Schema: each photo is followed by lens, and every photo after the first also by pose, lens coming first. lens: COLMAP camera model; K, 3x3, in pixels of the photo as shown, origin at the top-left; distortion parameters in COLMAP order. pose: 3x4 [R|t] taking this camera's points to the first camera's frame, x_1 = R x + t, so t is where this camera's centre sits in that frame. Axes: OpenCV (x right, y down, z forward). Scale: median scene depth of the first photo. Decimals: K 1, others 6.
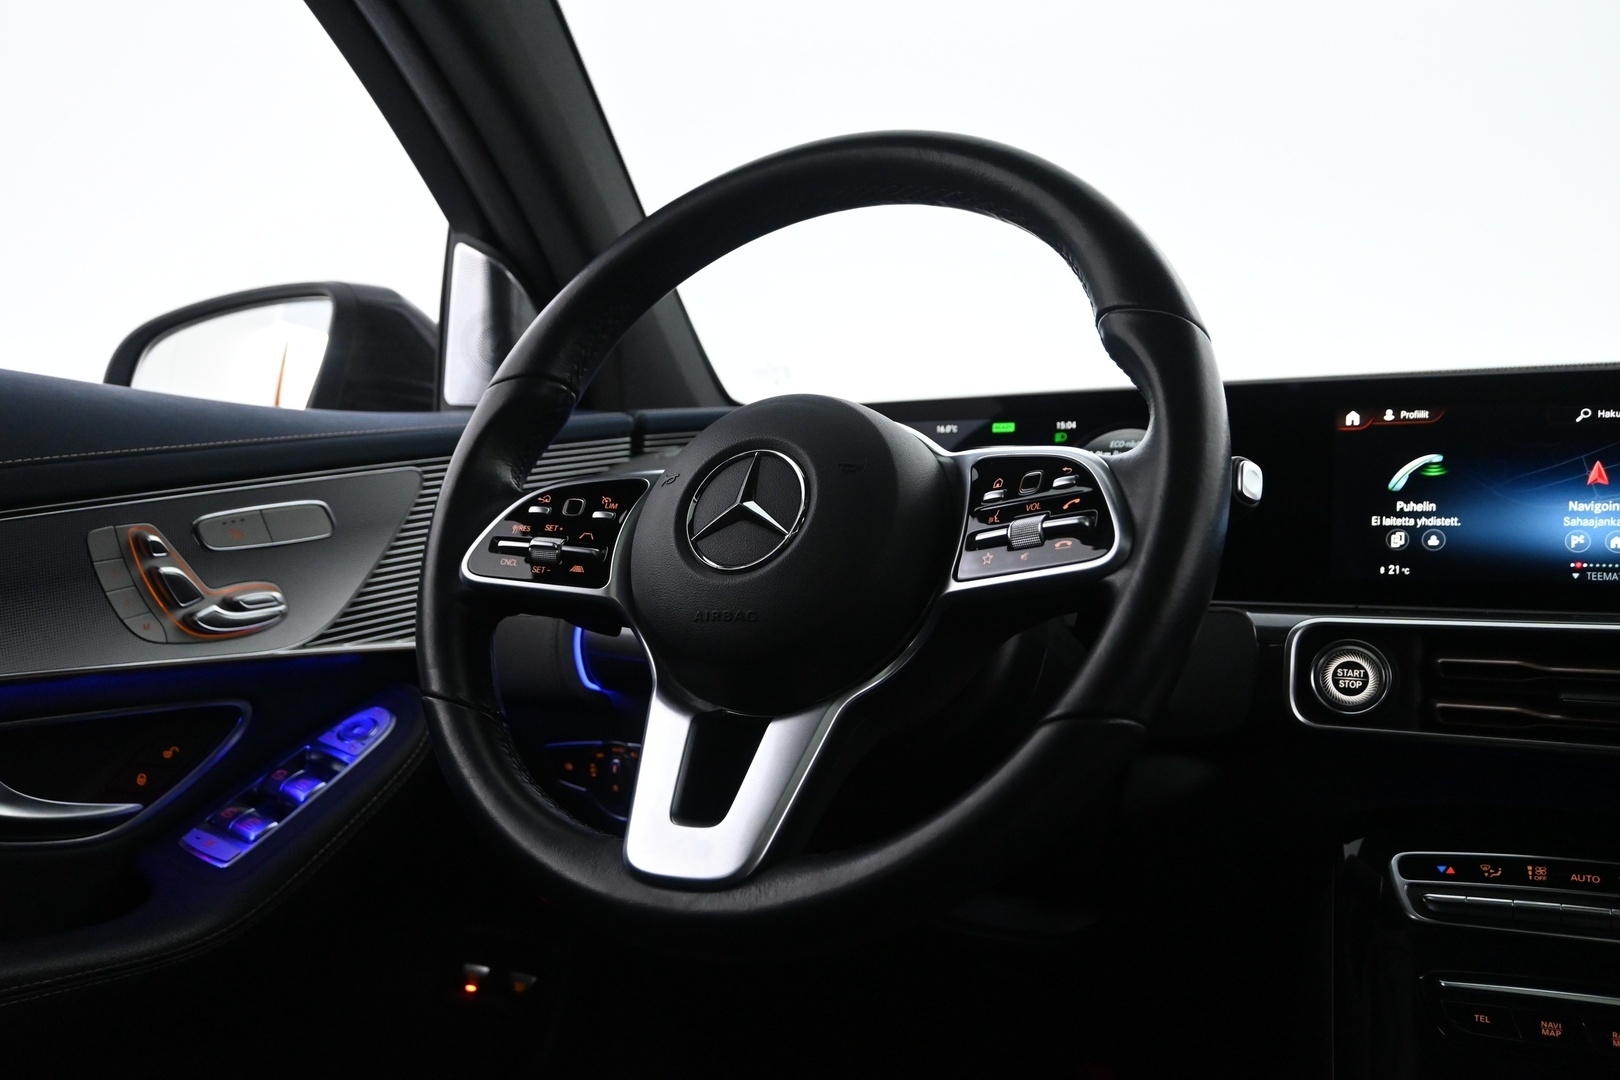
lens RADIAL K [[1330.4, 0, 810.0], [0, 1330.4, 540.0], [0, 0, 1]] dist [-0.008933, -0.006405]
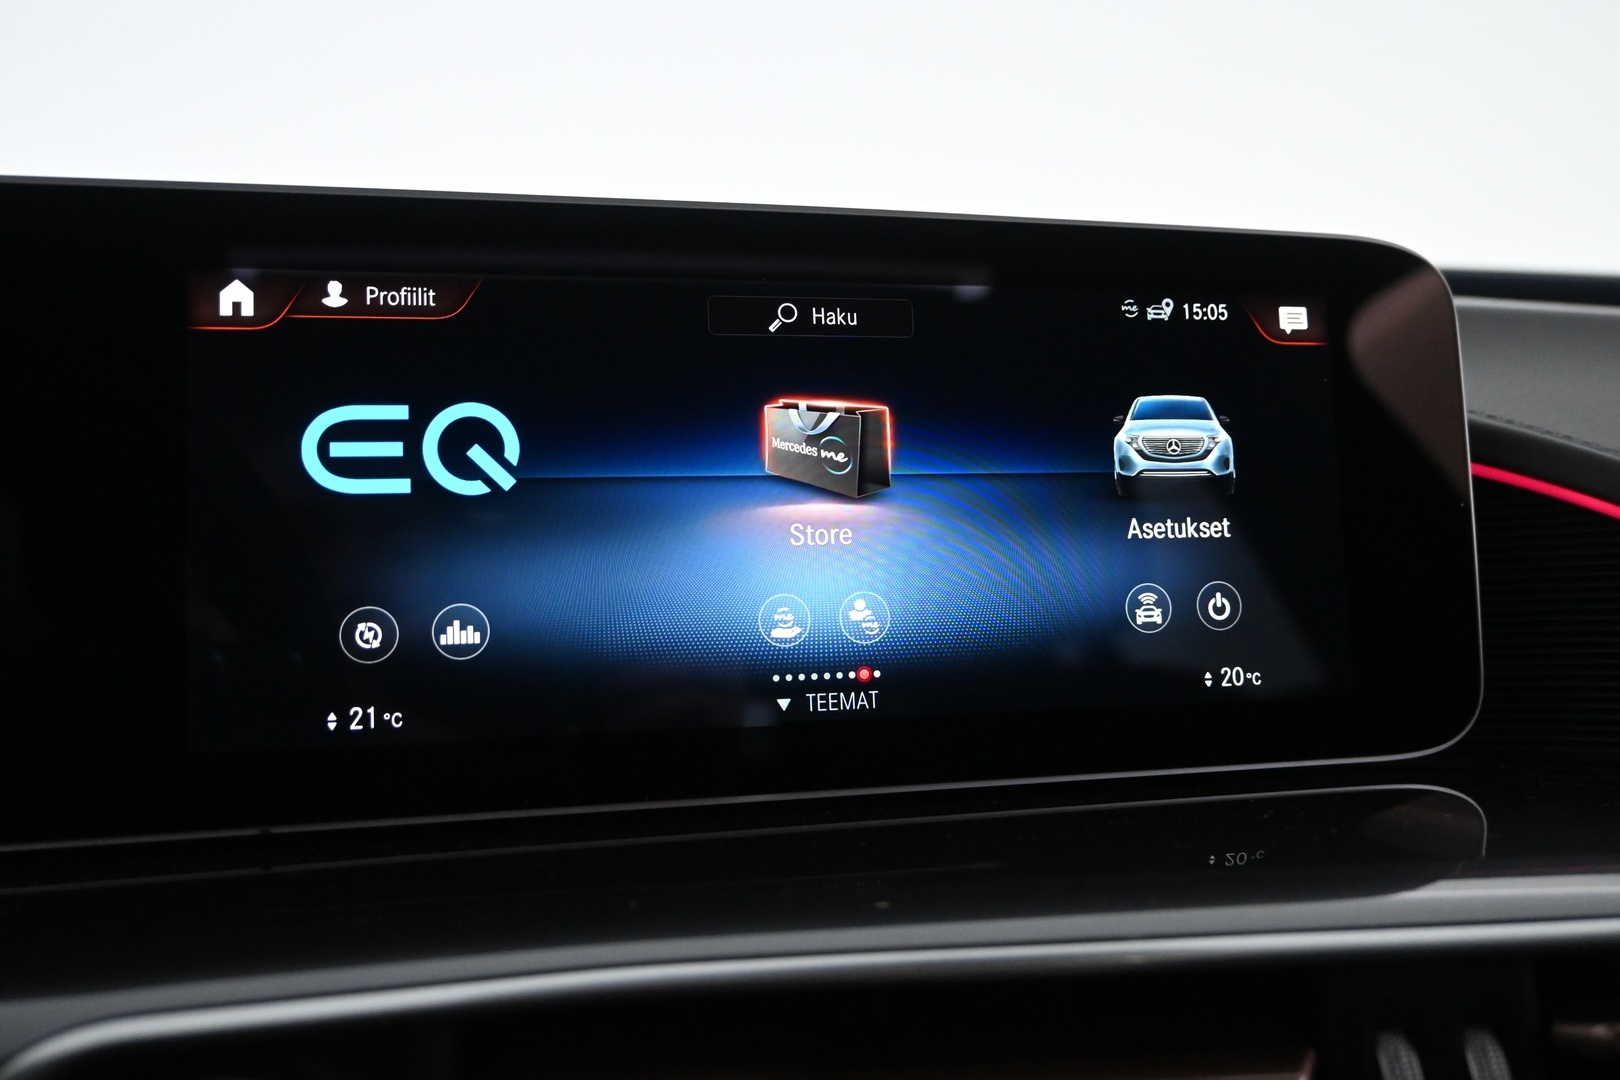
lens RADIAL K [[1297.9, 0, 810.0], [0, 1297.9, 540.0], [0, 0, 1]] dist [-0.001082, -0.001000]
pose [[0.753470, -0.066331, 0.654128, 0.329164], [0.012804, 0.996190, 0.086269, -0.061878], [-0.657358, -0.056625, 0.751448, 0.711164]]
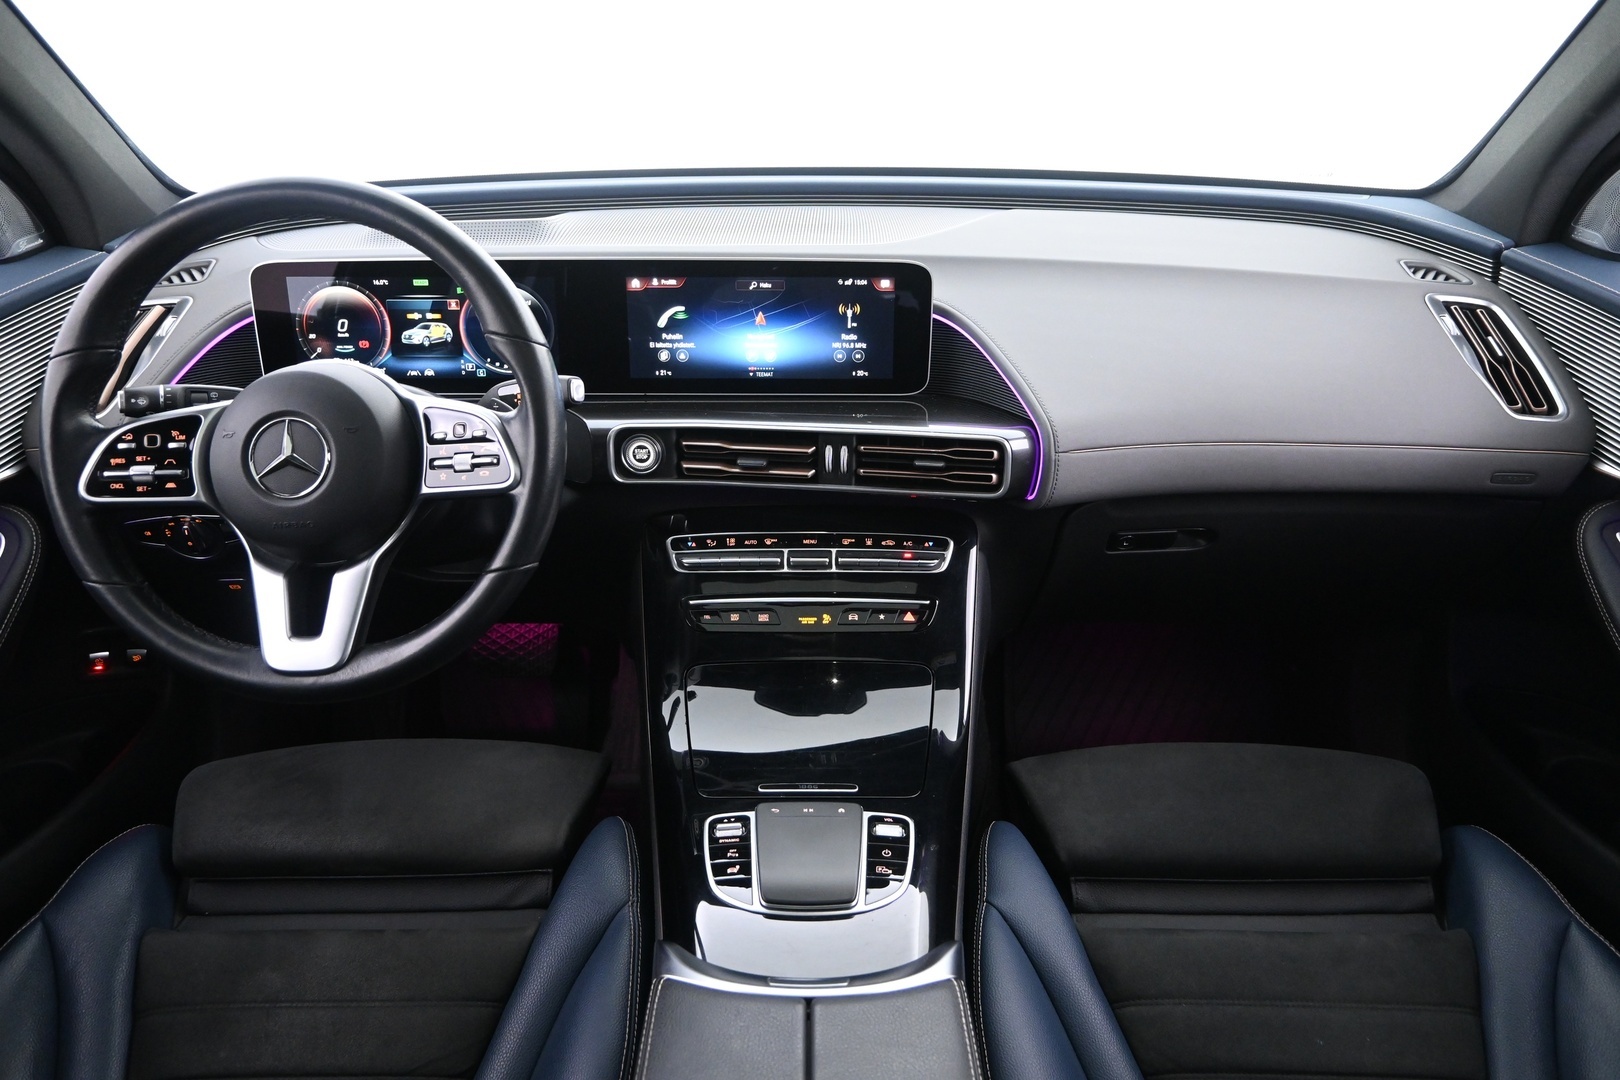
lens RADIAL K [[1107.9, 0, 810.0], [0, 1107.9, 540.0], [0, 0, 1]] dist [0.001661, 0.001412]
pose [[0.885589, -0.213997, 0.412235, -0.057012], [0.012794, 0.898441, 0.438908, -0.471633], [-0.464294, -0.383417, 0.798387, -0.415395]]
